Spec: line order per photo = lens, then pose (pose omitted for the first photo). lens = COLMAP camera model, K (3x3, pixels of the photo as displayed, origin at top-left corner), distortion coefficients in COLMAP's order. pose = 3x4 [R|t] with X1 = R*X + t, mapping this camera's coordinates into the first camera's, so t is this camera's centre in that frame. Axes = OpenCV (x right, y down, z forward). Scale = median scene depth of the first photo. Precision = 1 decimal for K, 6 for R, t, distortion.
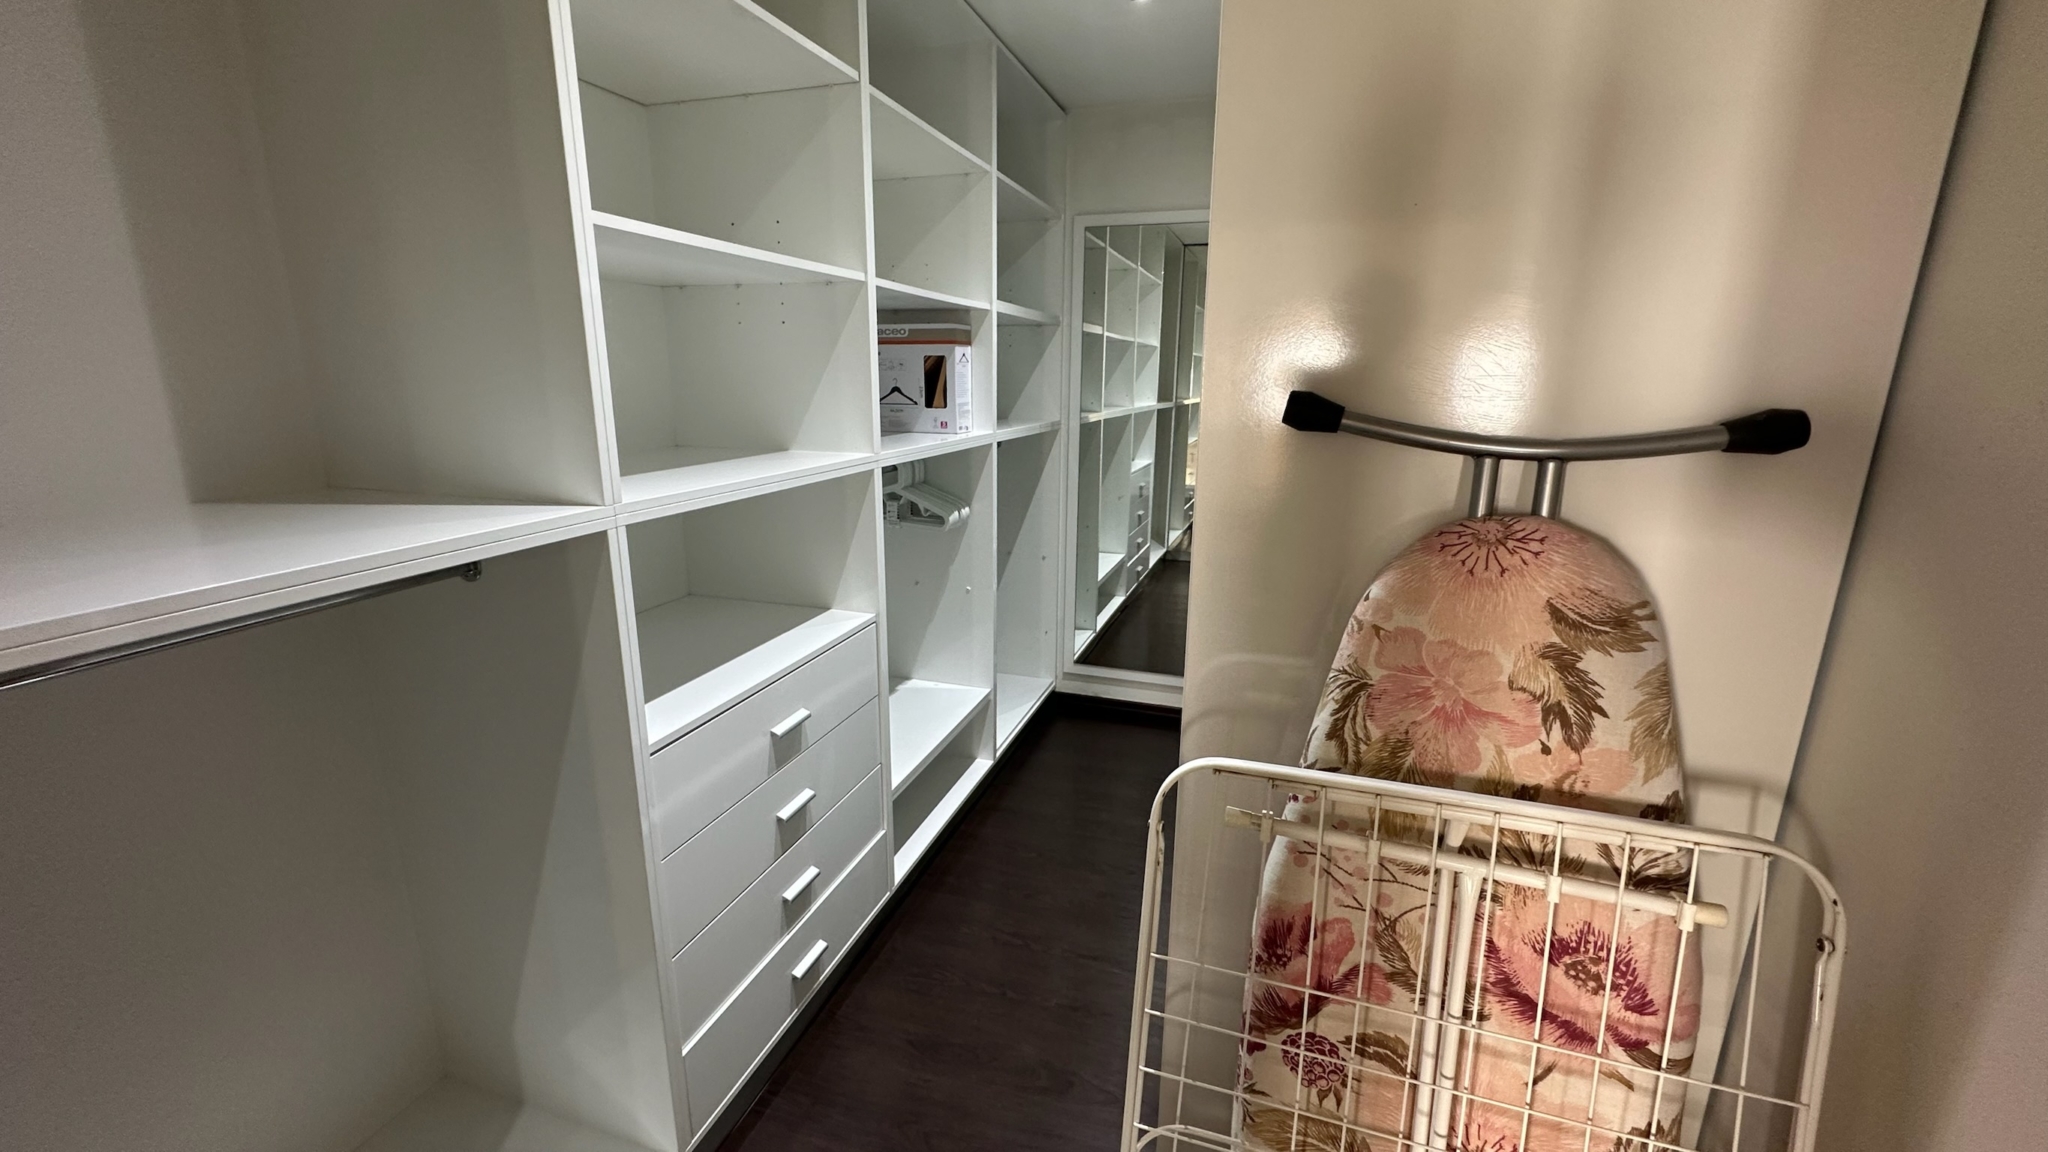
lens RADIAL K [[816.3, 0, 1024.0], [0, 816.3, 576.0], [0, 0, 1]] dist [-0.001580, 0.000361]
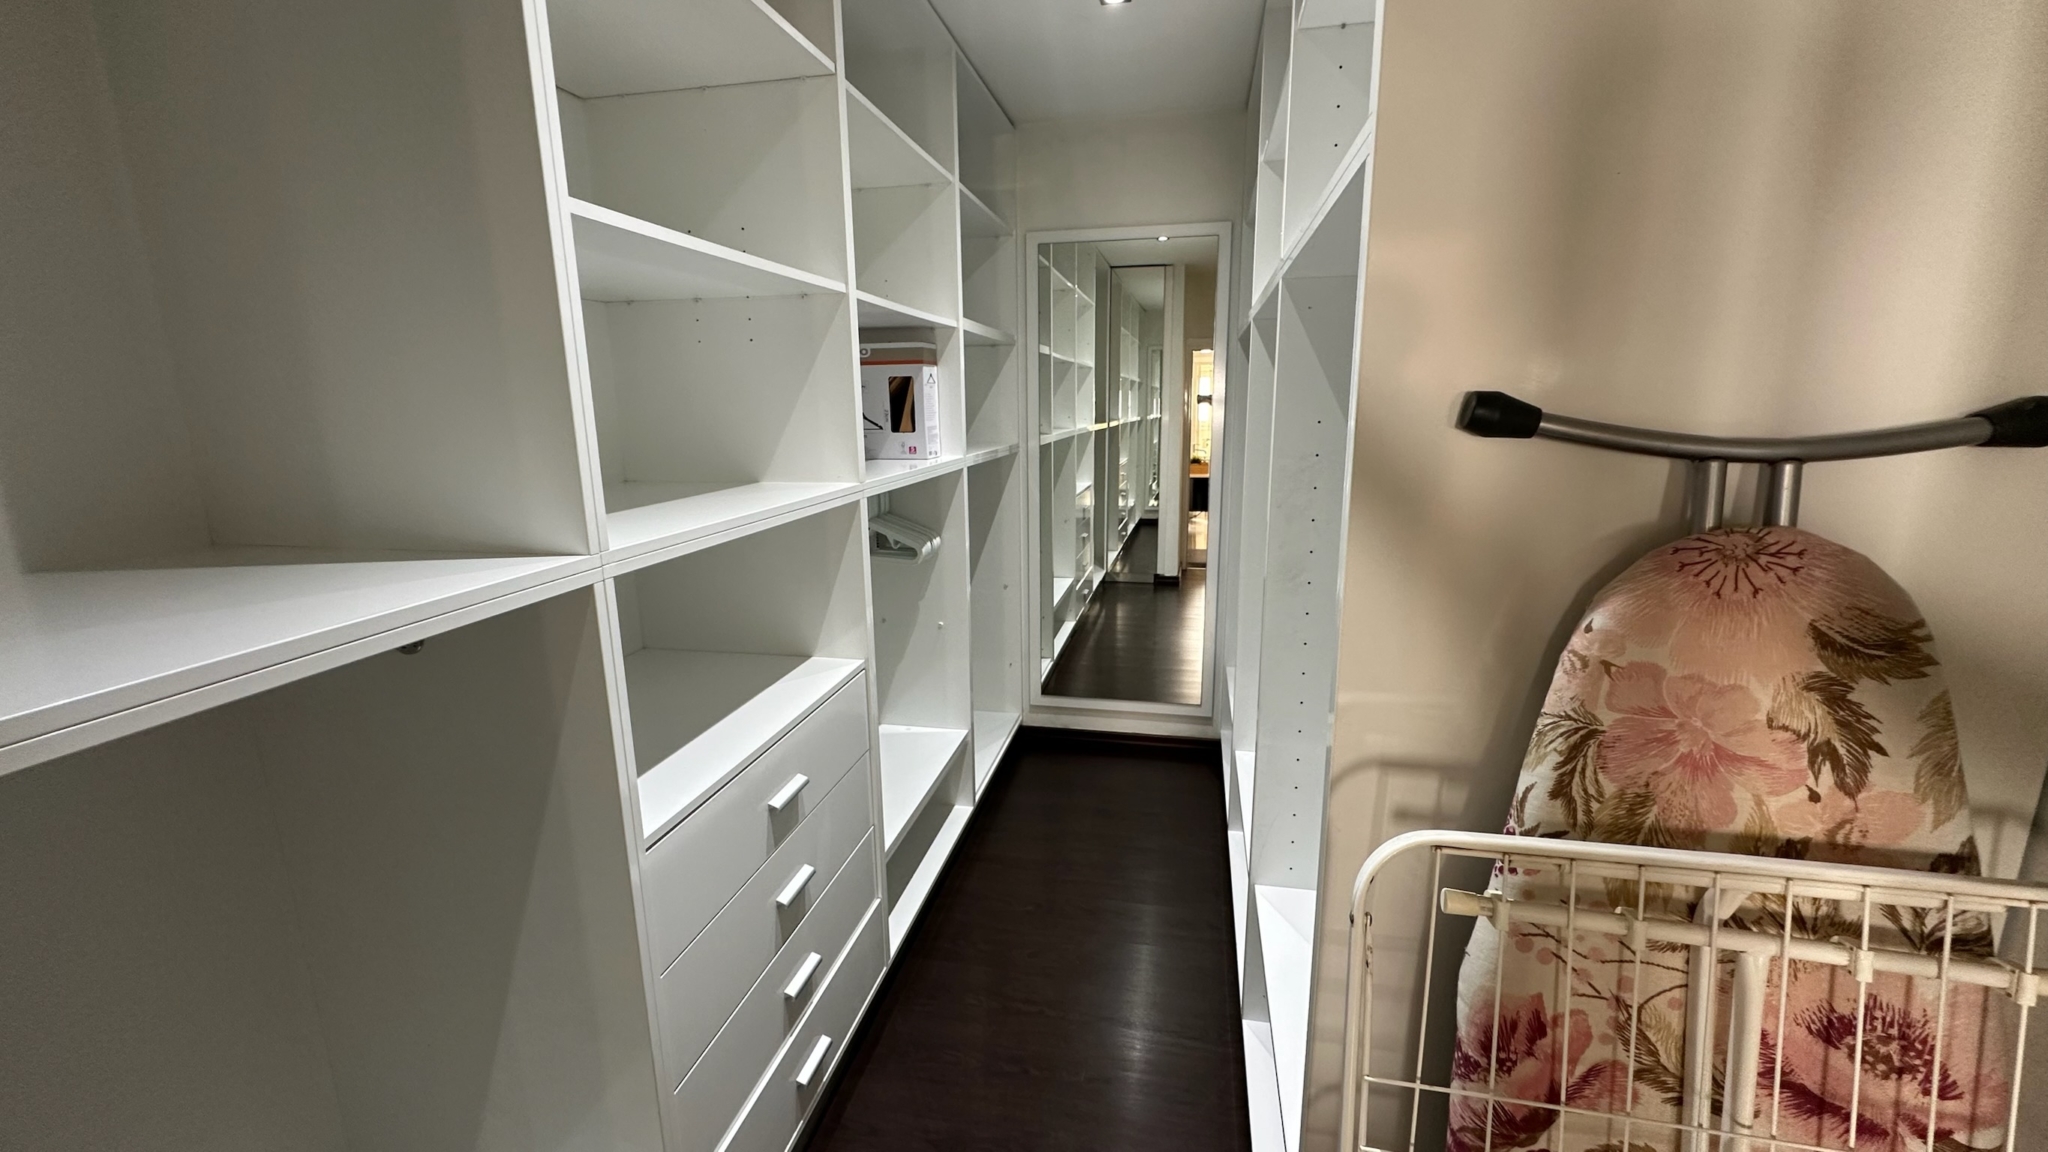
lens RADIAL K [[816.3, 0, 1024.0], [0, 816.3, 576.0], [0, 0, 1]] dist [-0.001580, 0.000361]
pose [[0.993533, -0.044003, 0.104672, -0.246277], [0.047105, 0.998516, -0.027347, -0.032196], [-0.103314, 0.032101, 0.994131, 0.206531]]
